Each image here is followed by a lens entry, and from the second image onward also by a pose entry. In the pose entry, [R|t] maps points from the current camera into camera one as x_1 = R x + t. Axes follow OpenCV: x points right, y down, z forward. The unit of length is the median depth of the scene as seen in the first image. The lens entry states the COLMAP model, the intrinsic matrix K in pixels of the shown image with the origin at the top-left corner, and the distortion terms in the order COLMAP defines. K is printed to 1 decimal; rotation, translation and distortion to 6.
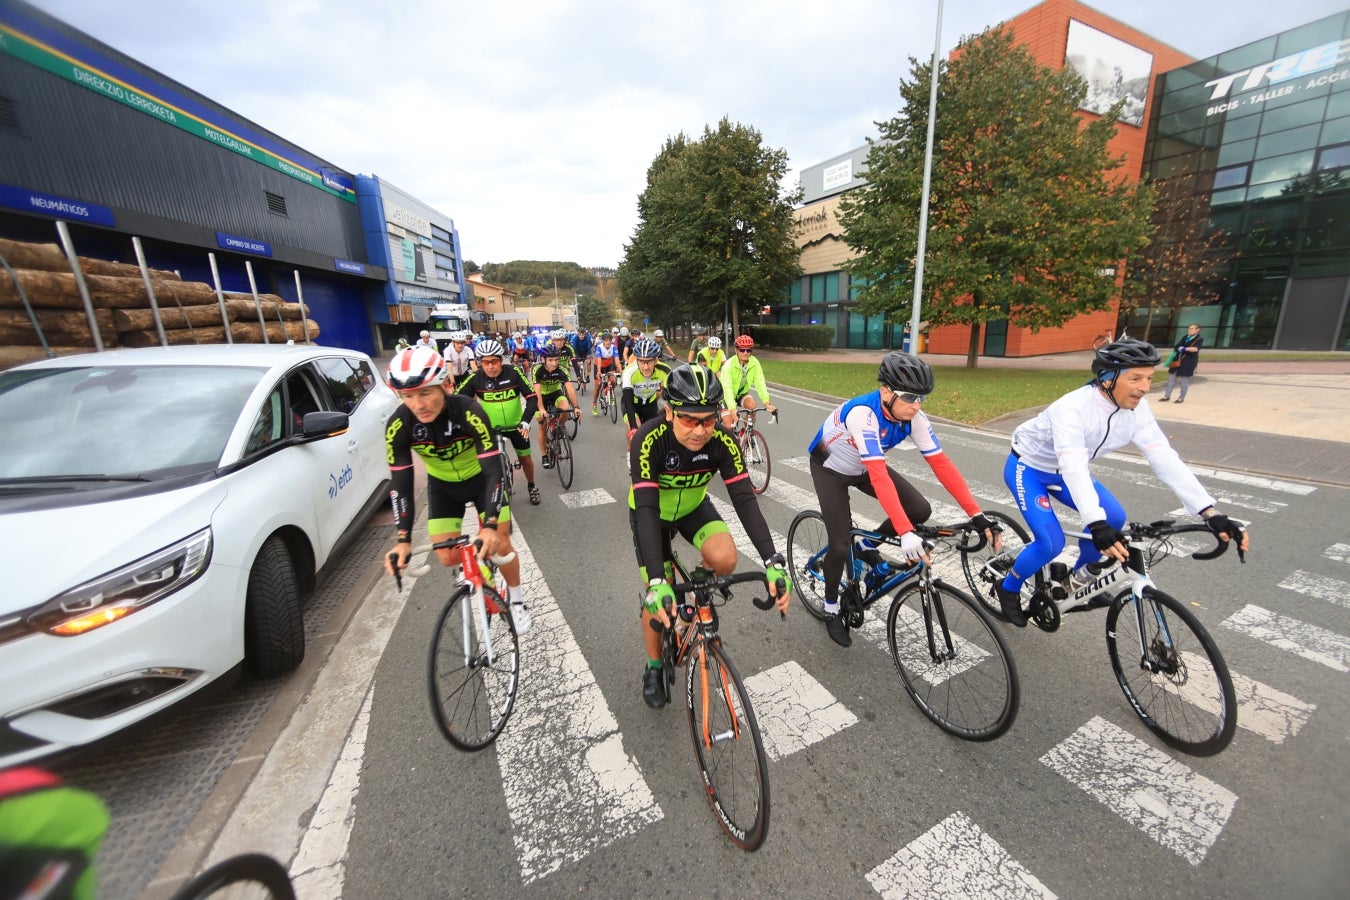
lens RADIAL K [[522.1, 0, 697.3], [0, 522.1, 455.4], [0, 0, 1]] dist [-0.001234, 0.001620]
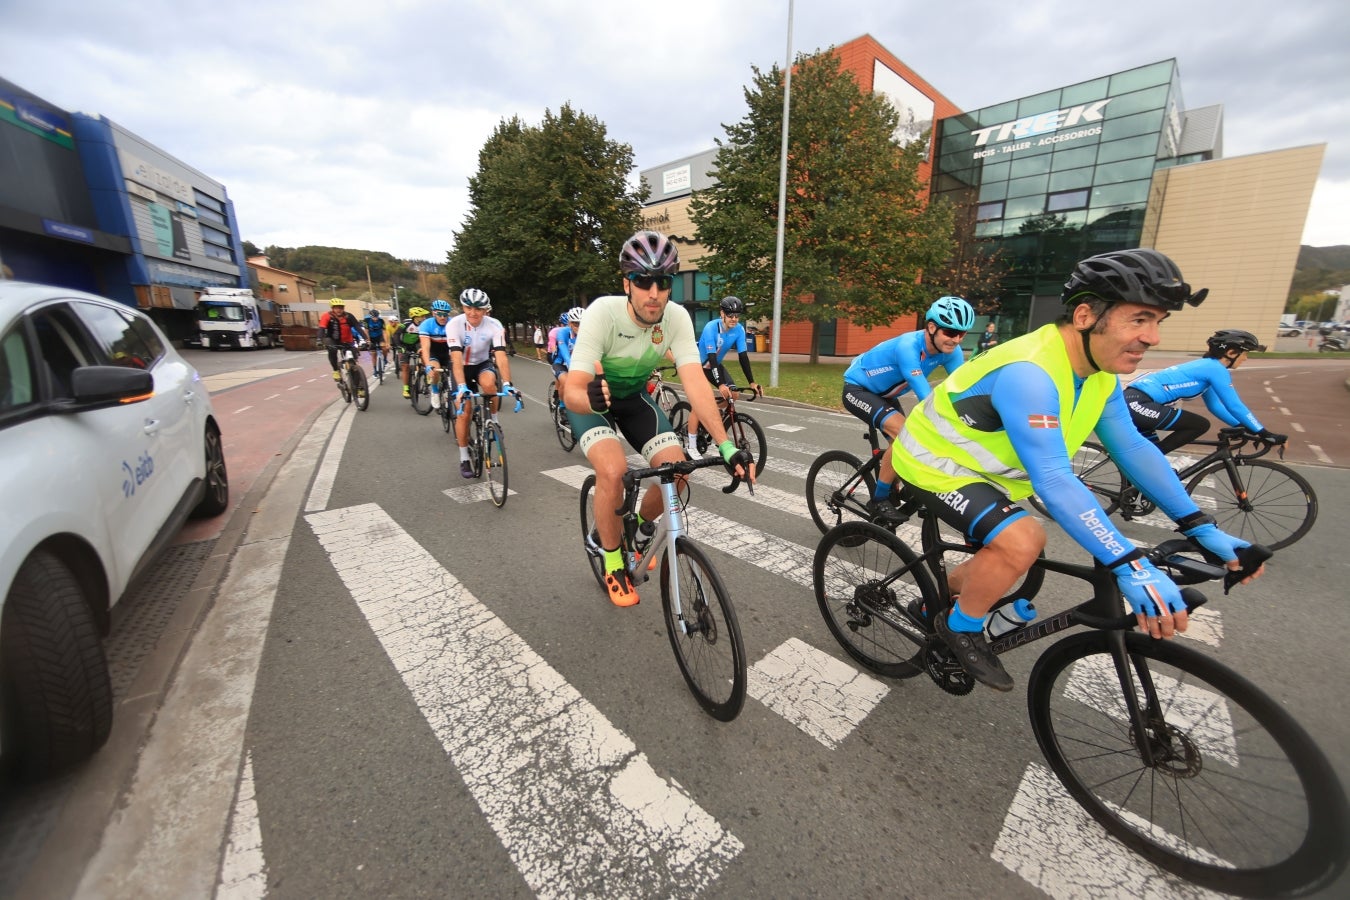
lens RADIAL K [[522.1, 0, 687.3], [0, 522.1, 458.4], [0, 0, 1]] dist [-0.001234, 0.001620]
pose [[0.960782, -0.043677, 0.273845, -0.026112], [0.043772, 0.999025, 0.005766, 0.008321], [-0.273830, 0.006447, 0.961757, 0.021186]]
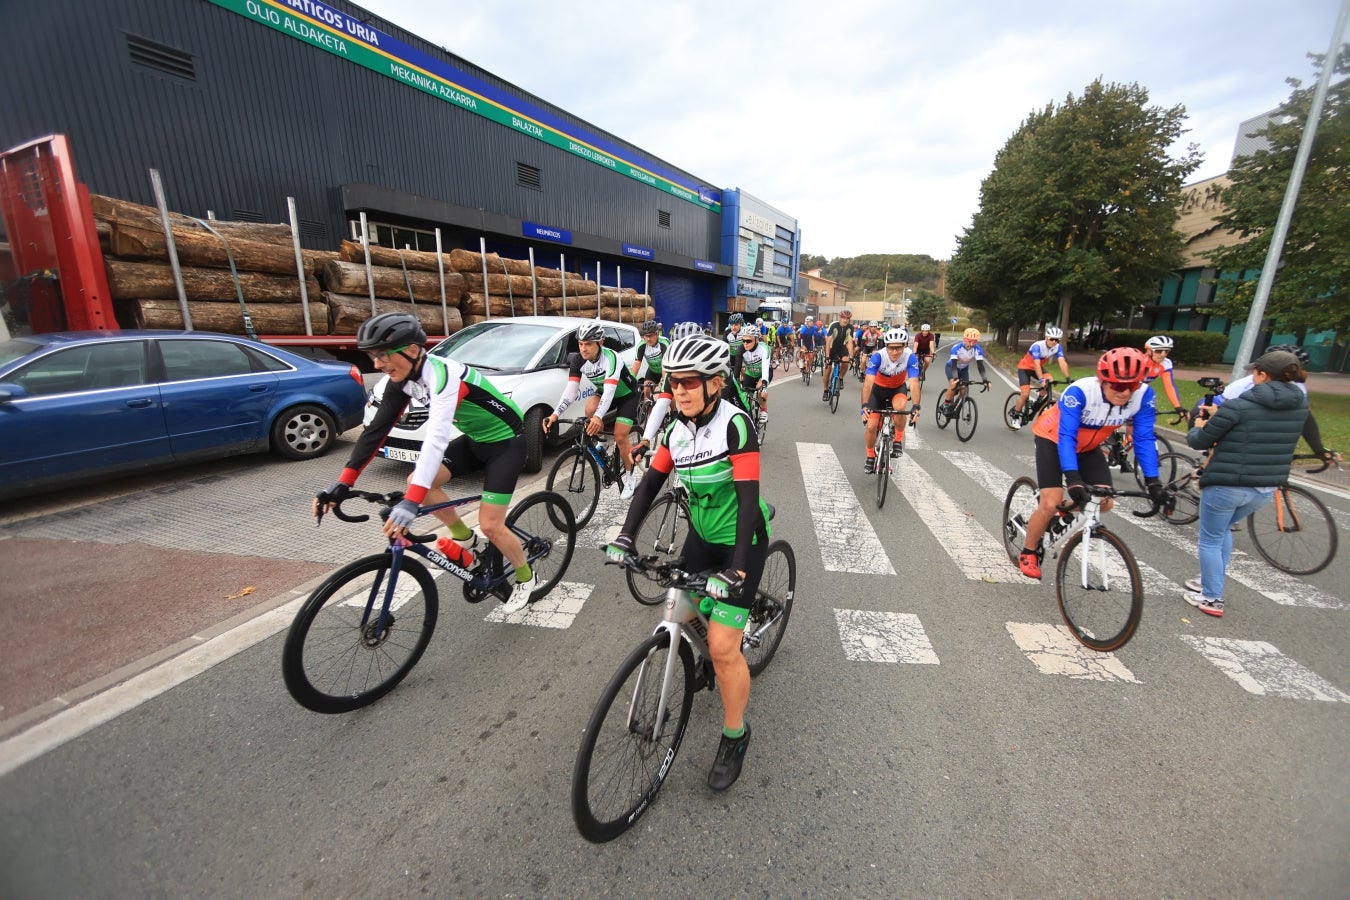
lens RADIAL K [[522.1, 0, 690.9], [0, 522.1, 460.6], [0, 0, 1]] dist [-0.001234, 0.001620]
pose [[0.814902, 0.186619, -0.548734, 0.098482], [-0.176107, 0.981709, 0.072341, 0.012072], [0.552197, 0.037685, 0.832862, -0.044664]]
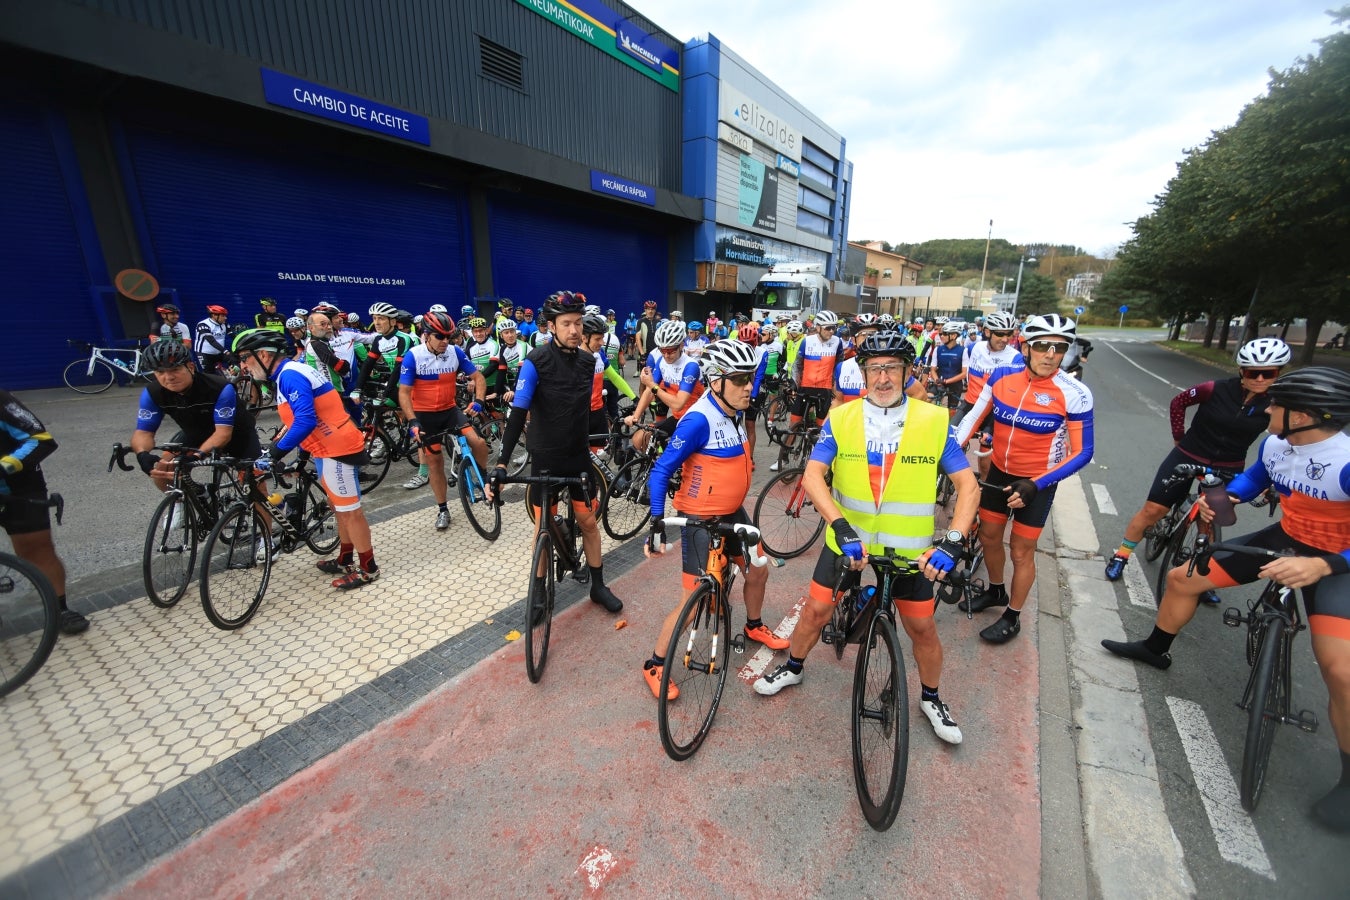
lens RADIAL K [[522.1, 0, 687.6], [0, 522.1, 453.5], [0, 0, 1]] dist [-0.001234, 0.001620]
pose [[0.746848, 0.209930, -0.630990, -0.253474], [-0.193592, 0.976402, 0.095710, -0.192944], [0.636192, 0.050673, 0.769865, 0.818533]]
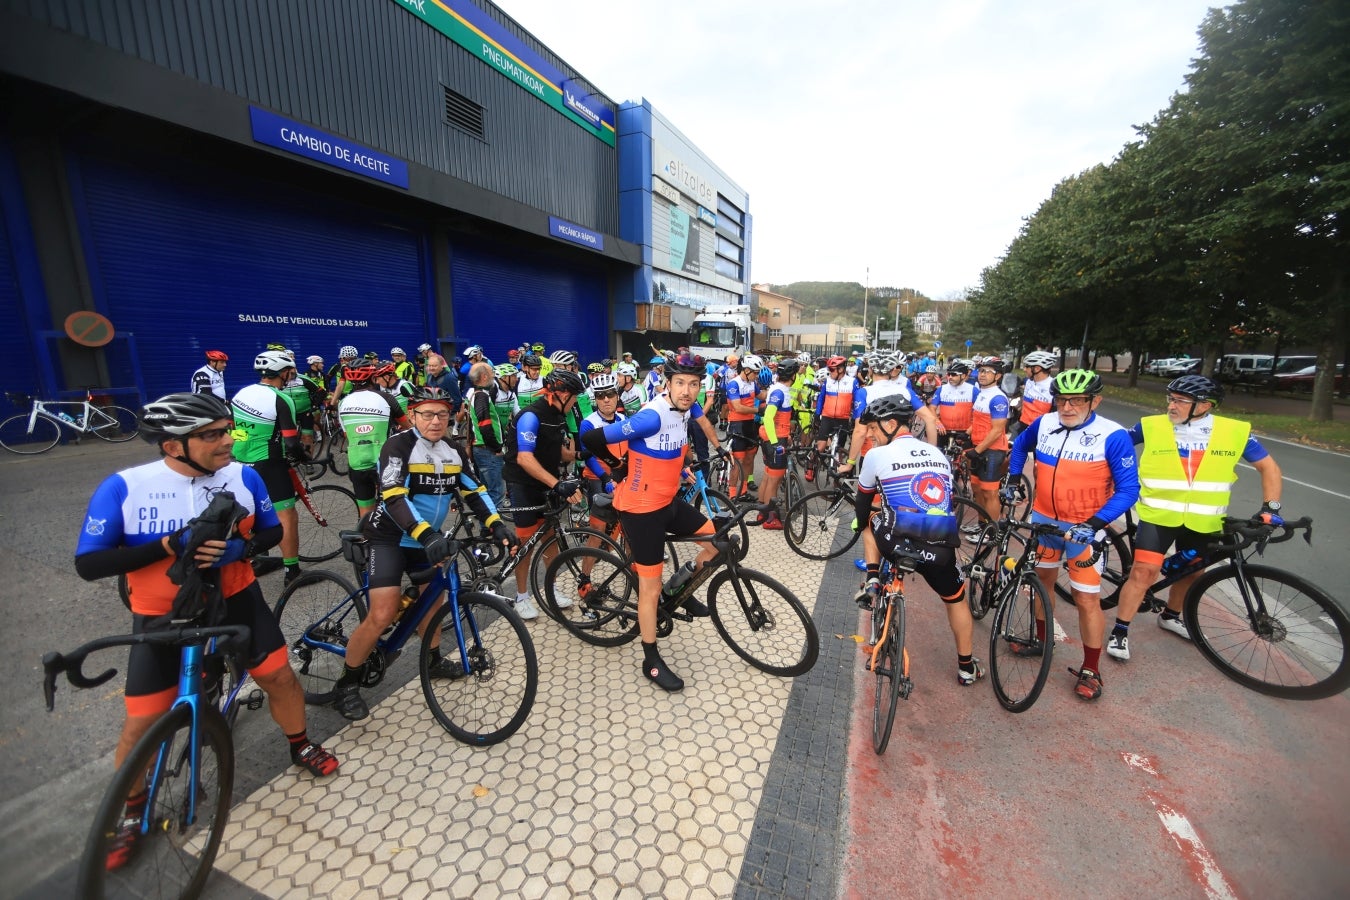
lens RADIAL K [[522.1, 0, 677.3], [0, 522.1, 446.8], [0, 0, 1]] dist [-0.001234, 0.001620]
pose [[0.862067, 0.123278, -0.491572, -0.326472], [-0.149029, 0.988742, -0.013391, -0.173978], [0.484387, 0.084803, 0.870734, 0.740302]]
